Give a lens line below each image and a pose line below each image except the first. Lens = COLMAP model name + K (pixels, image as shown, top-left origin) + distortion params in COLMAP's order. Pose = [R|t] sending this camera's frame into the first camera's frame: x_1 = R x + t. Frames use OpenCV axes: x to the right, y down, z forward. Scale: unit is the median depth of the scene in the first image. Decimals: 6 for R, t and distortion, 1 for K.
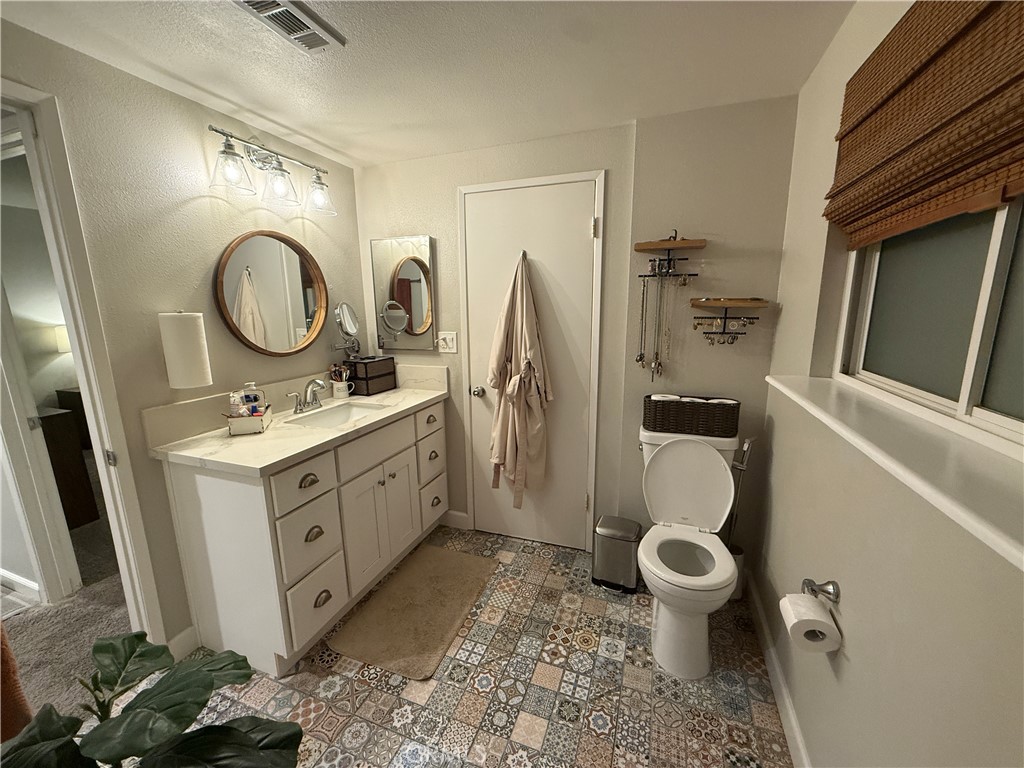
lens RADIAL K [[407.5, 0, 506.0], [0, 407.5, 387.4], [0, 0, 1]] dist [0.000841, -0.000191]
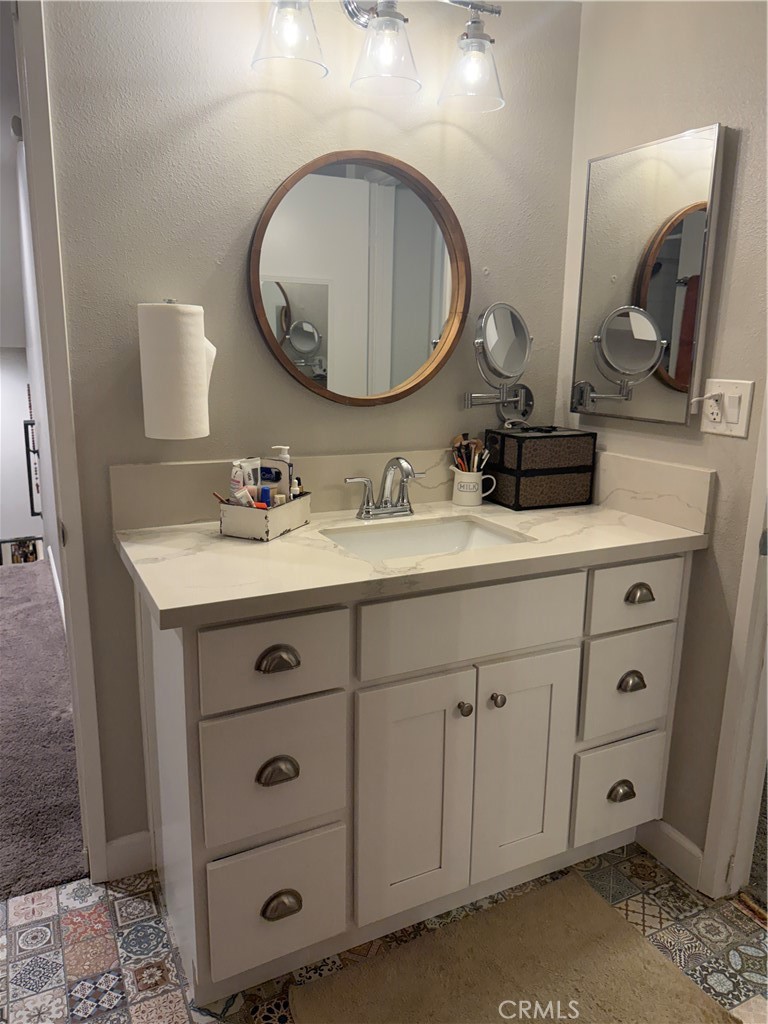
lens RADIAL K [[726.0, 0, 387.6], [0, 726.0, 517.5], [0, 0, 1]] dist [0.027757, -0.036725]
pose [[0.741856, 0.174915, -0.647345, 0.090989], [-0.159494, 0.983702, 0.083021, -0.017120], [0.651316, 0.041658, 0.757663, 0.312228]]
